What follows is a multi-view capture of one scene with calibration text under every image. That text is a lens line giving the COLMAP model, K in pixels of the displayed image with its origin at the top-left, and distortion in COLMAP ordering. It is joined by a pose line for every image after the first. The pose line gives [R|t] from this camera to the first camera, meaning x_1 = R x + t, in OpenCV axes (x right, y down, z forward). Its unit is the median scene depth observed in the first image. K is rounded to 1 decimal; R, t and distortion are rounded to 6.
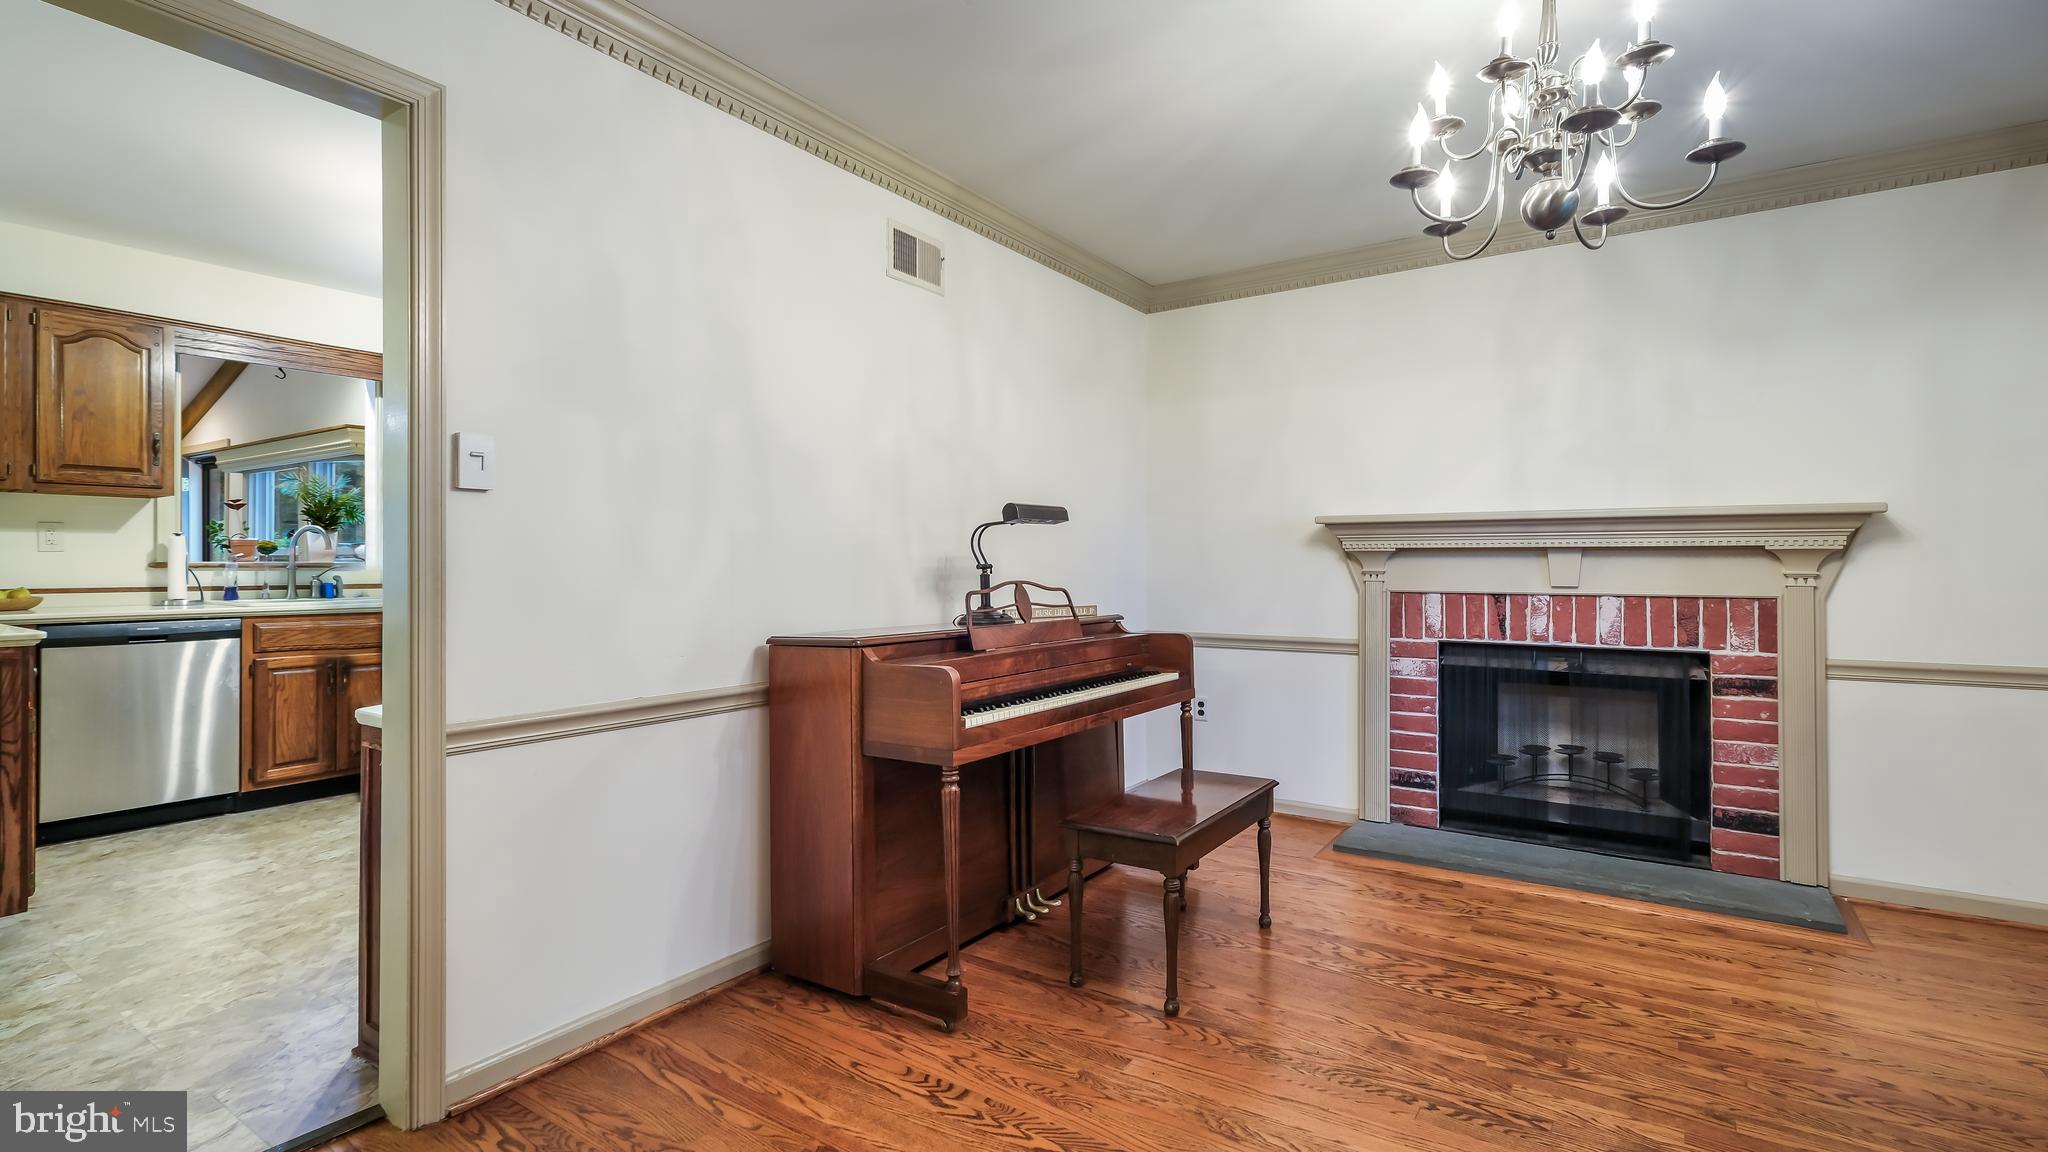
lens RADIAL K [[930.8, 0, 975.9], [0, 930.8, 538.8], [0, 0, 1]] dist [-0.042311, -0.000586]
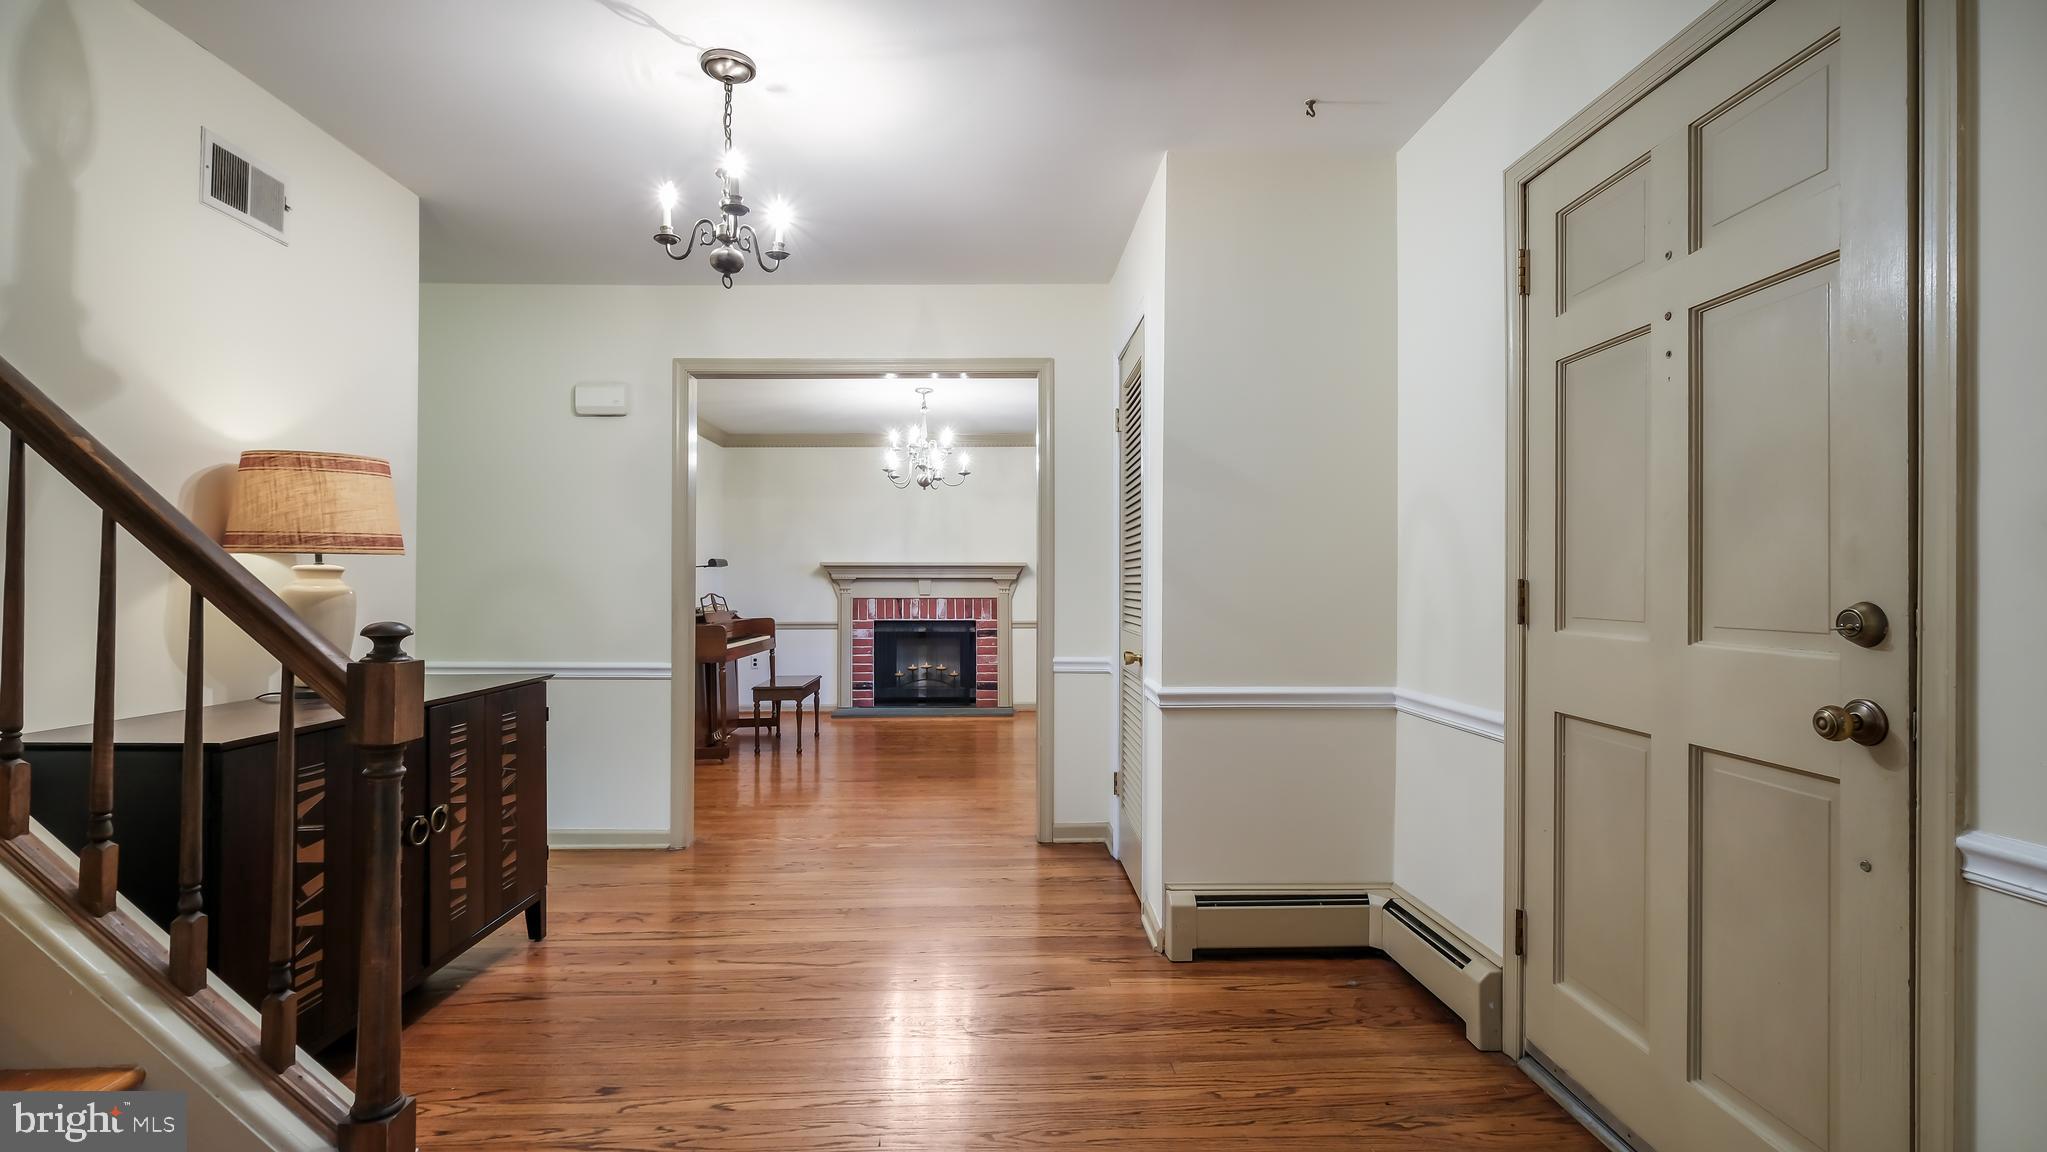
lens RADIAL K [[930.4, 0, 1009.6], [0, 930.4, 571.4], [0, 0, 1]] dist [-0.042311, -0.000586]
pose [[0.800933, 0.001148, 0.598753, -0.589948], [-0.013152, 0.999791, 0.015676, -0.046127], [-0.598609, -0.020430, 0.800781, -1.006853]]
